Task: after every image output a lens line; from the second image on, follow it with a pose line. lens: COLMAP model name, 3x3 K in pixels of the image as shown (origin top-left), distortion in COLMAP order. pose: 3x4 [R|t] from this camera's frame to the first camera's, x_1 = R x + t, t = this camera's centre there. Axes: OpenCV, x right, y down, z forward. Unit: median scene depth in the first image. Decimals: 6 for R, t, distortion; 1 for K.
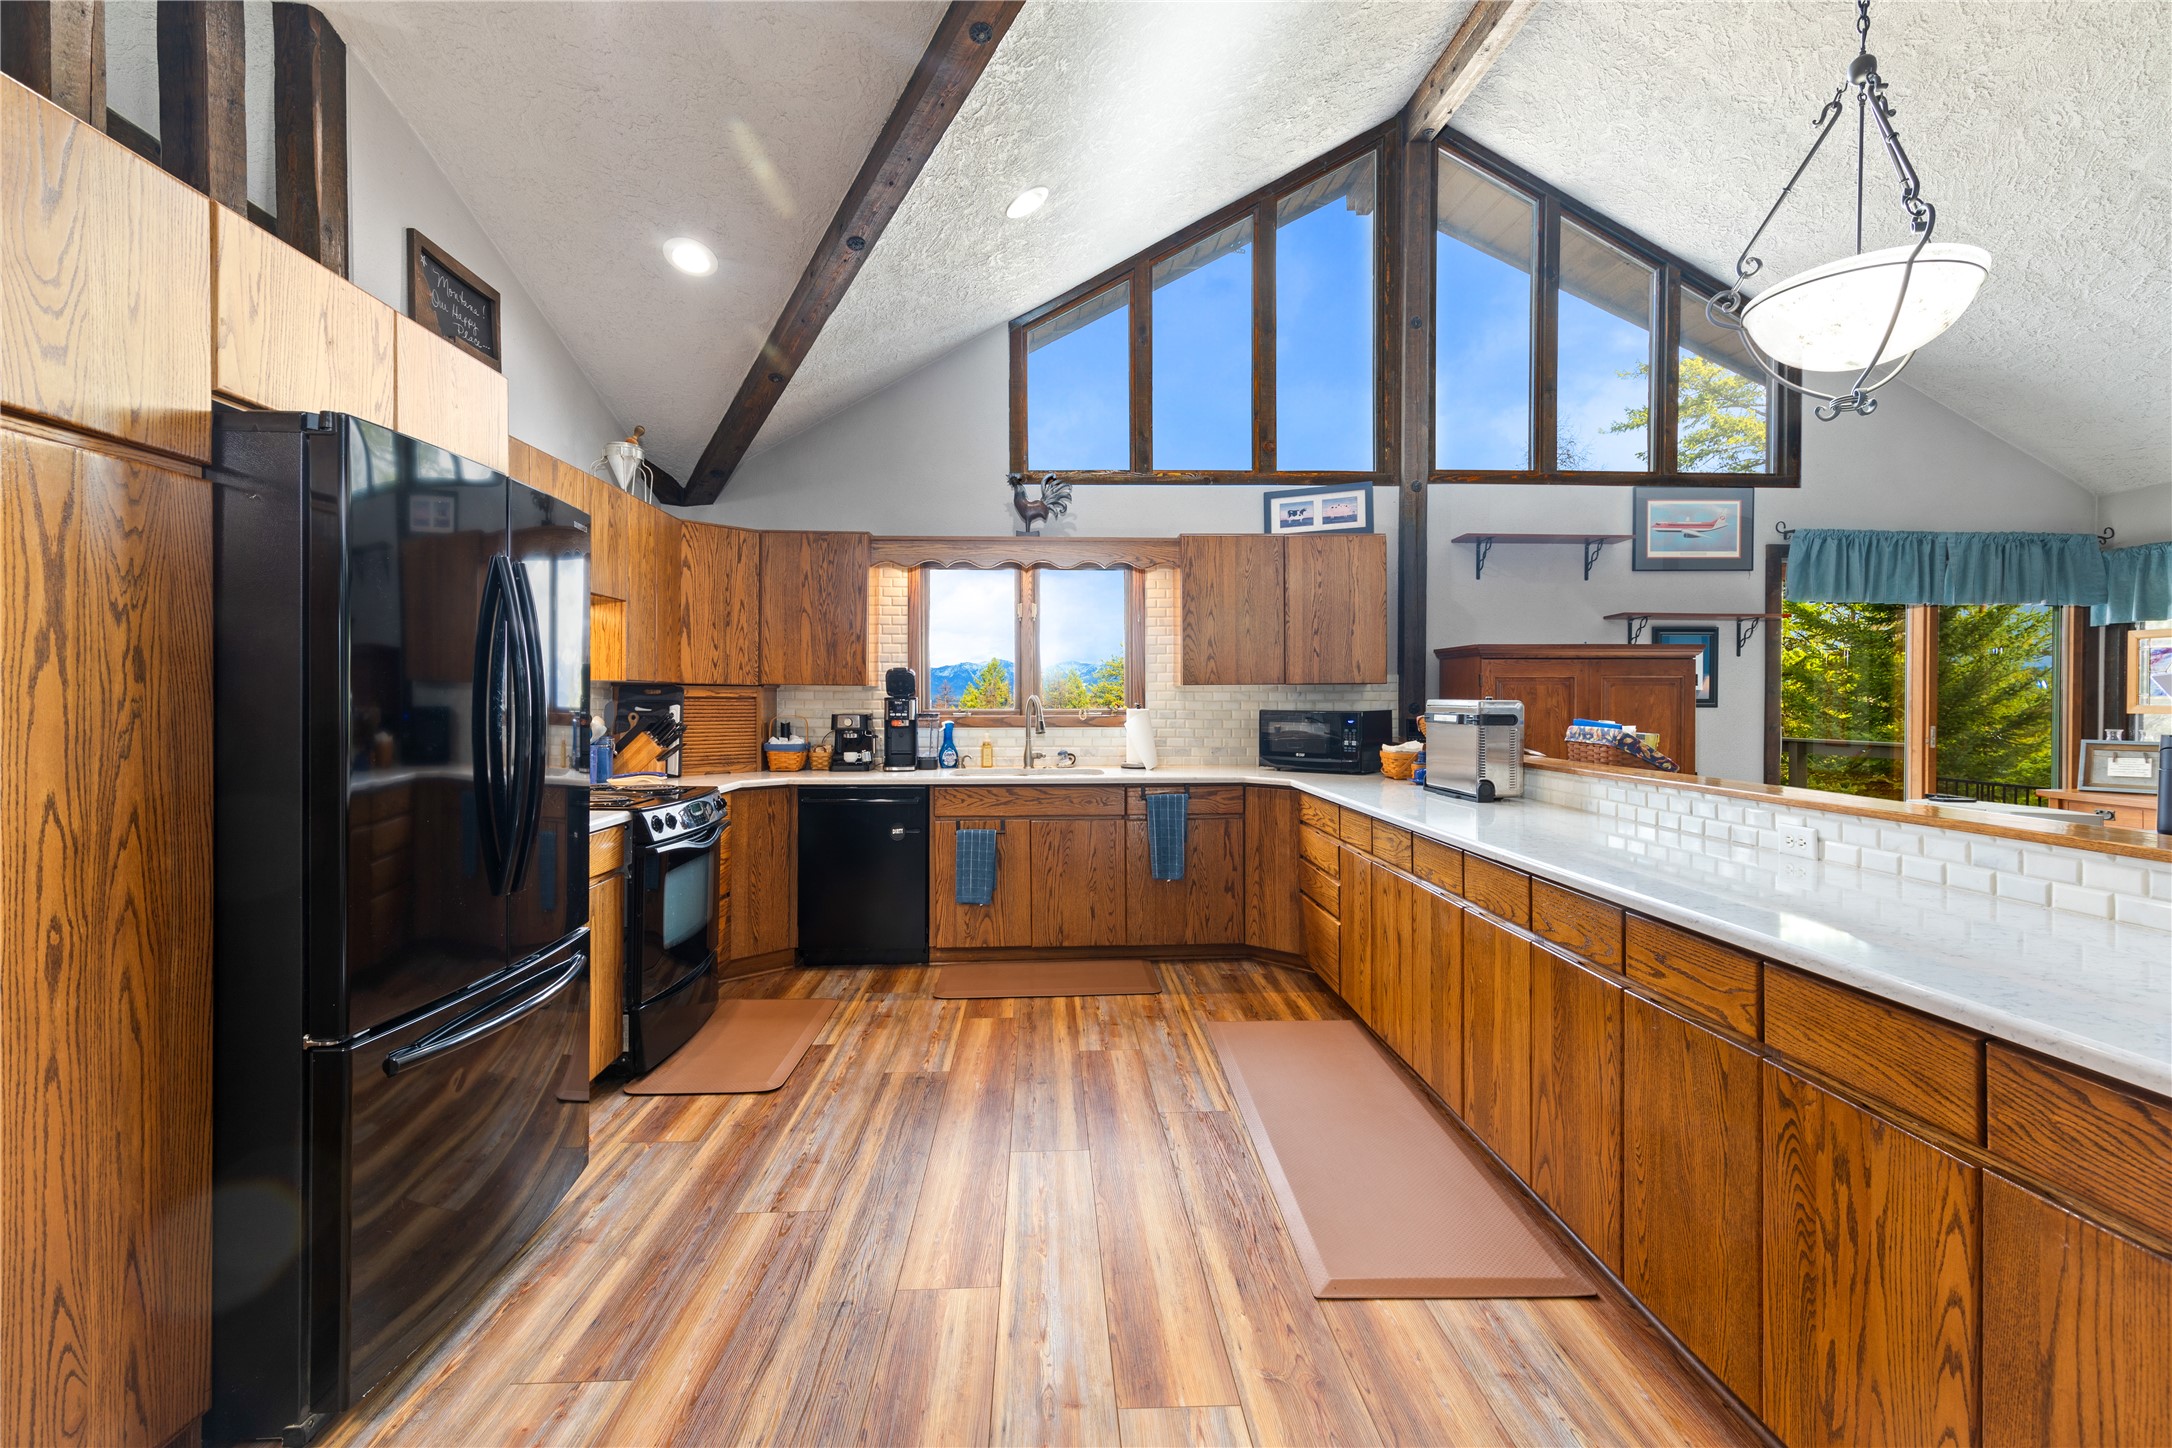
lens RADIAL K [[992.9, 0, 1088.1], [0, 992.9, 710.6], [0, 0, 1]] dist [0.009154, -0.001121]
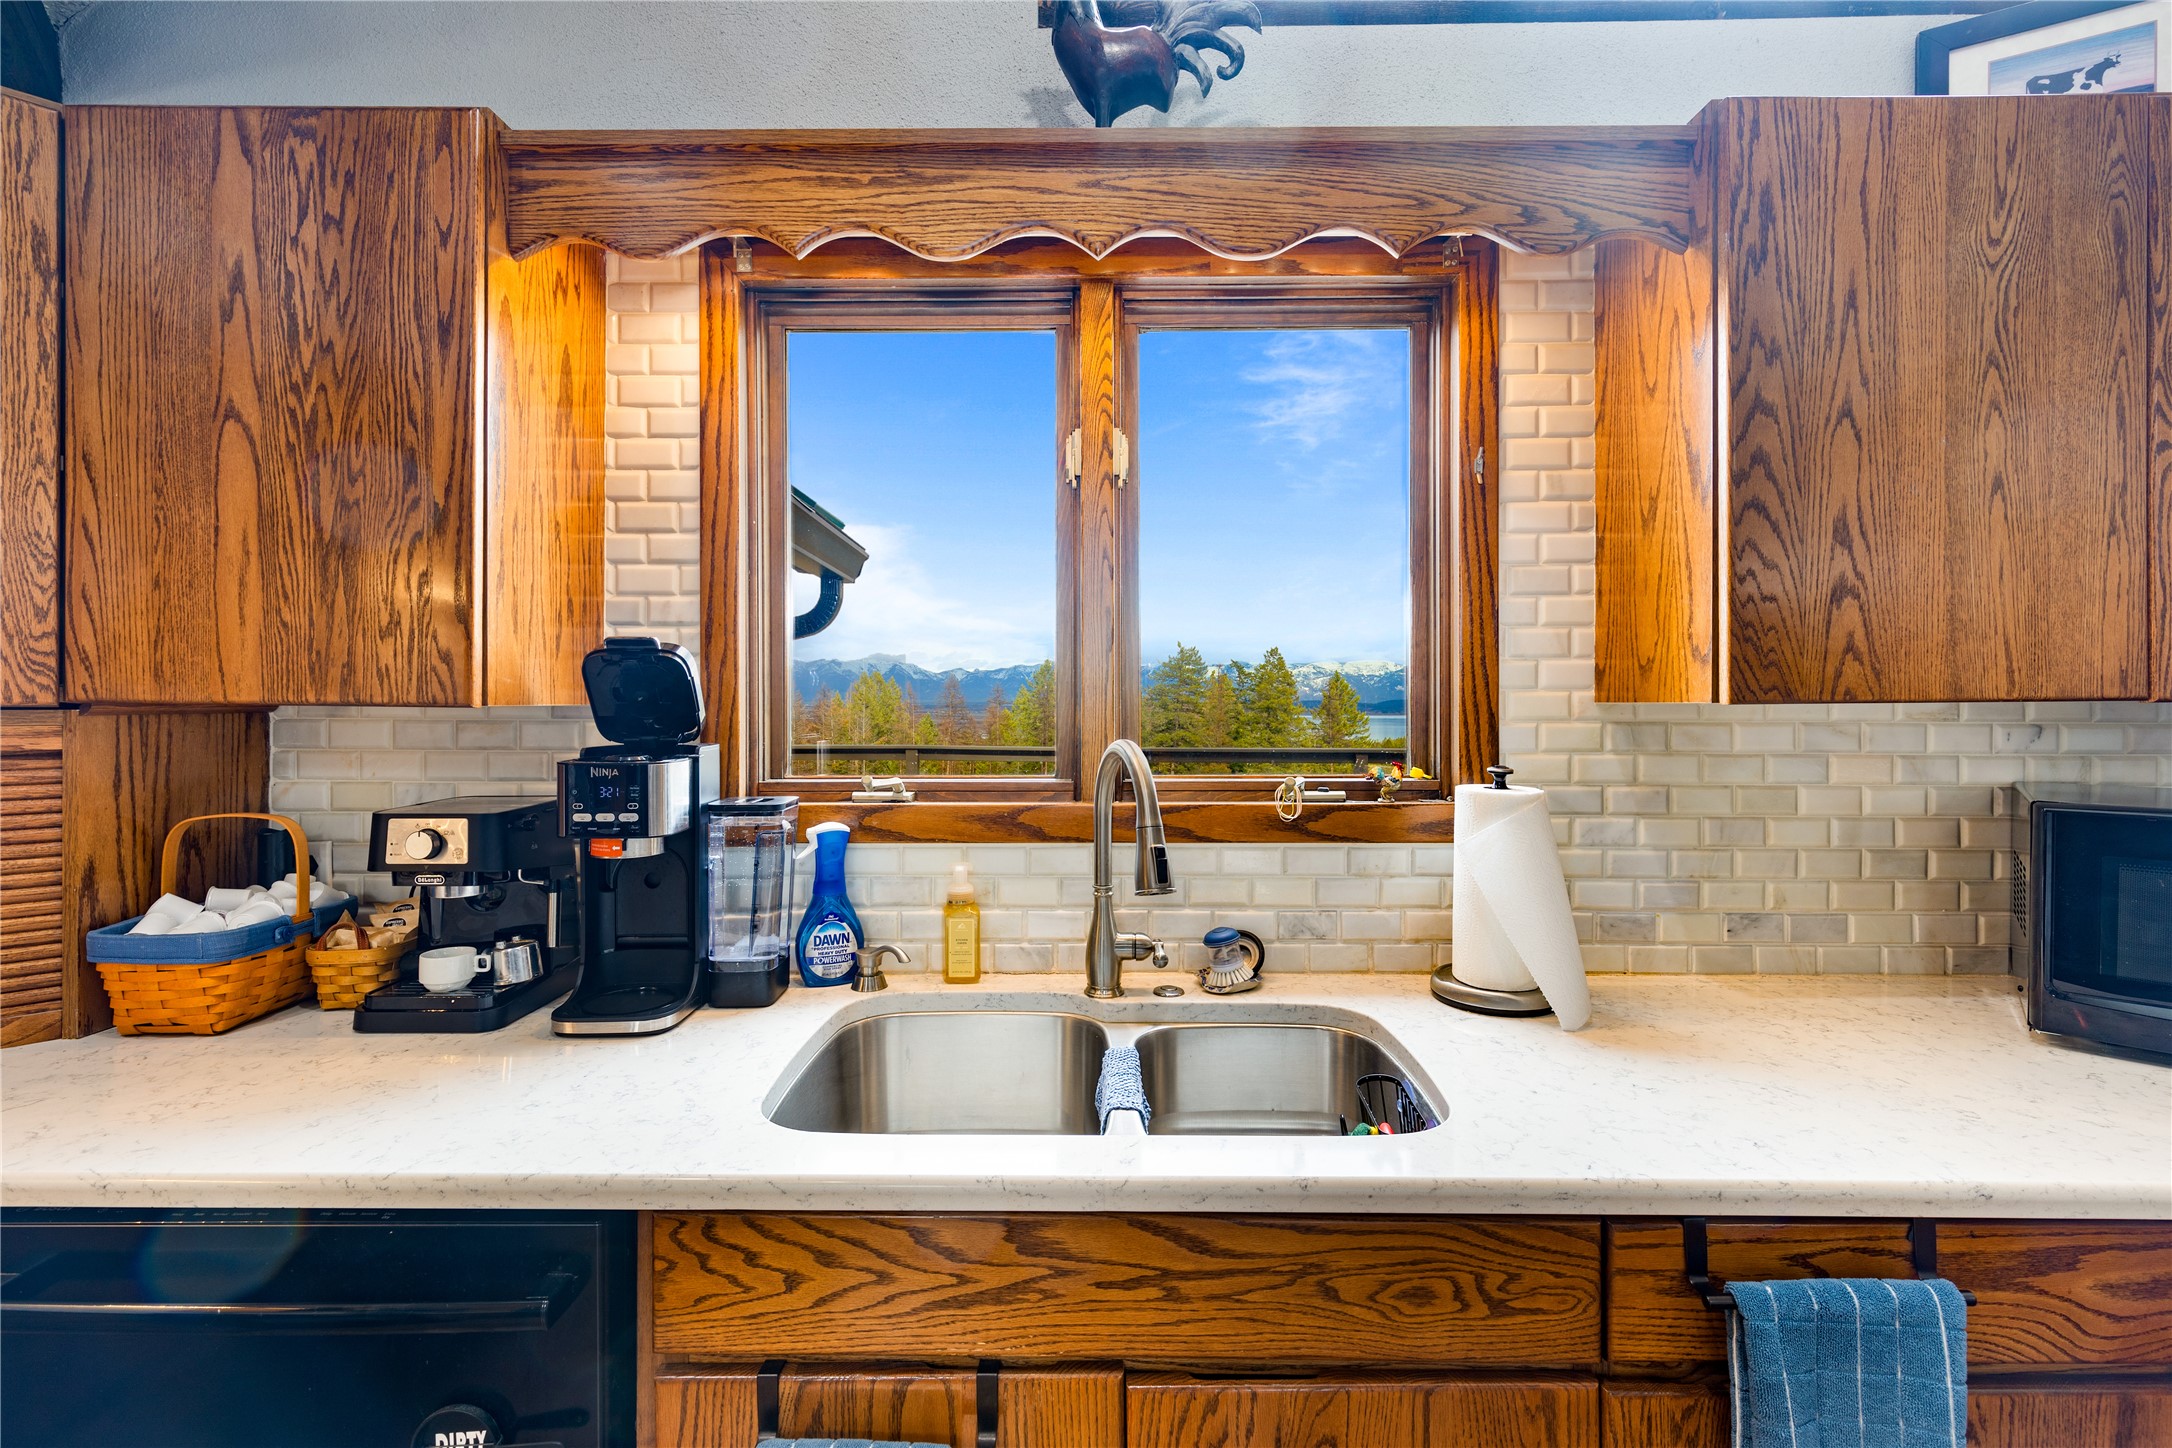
lens RADIAL K [[992.9, 0, 1091.9], [0, 992.9, 713.0], [0, 0, 1]] dist [0.009154, -0.001121]
pose [[0.998776, 0.000222, -0.049454, -0.050185], [-0.000208, 1.000000, 0.000282, -0.022892], [0.049454, -0.000271, 0.998776, 0.726192]]
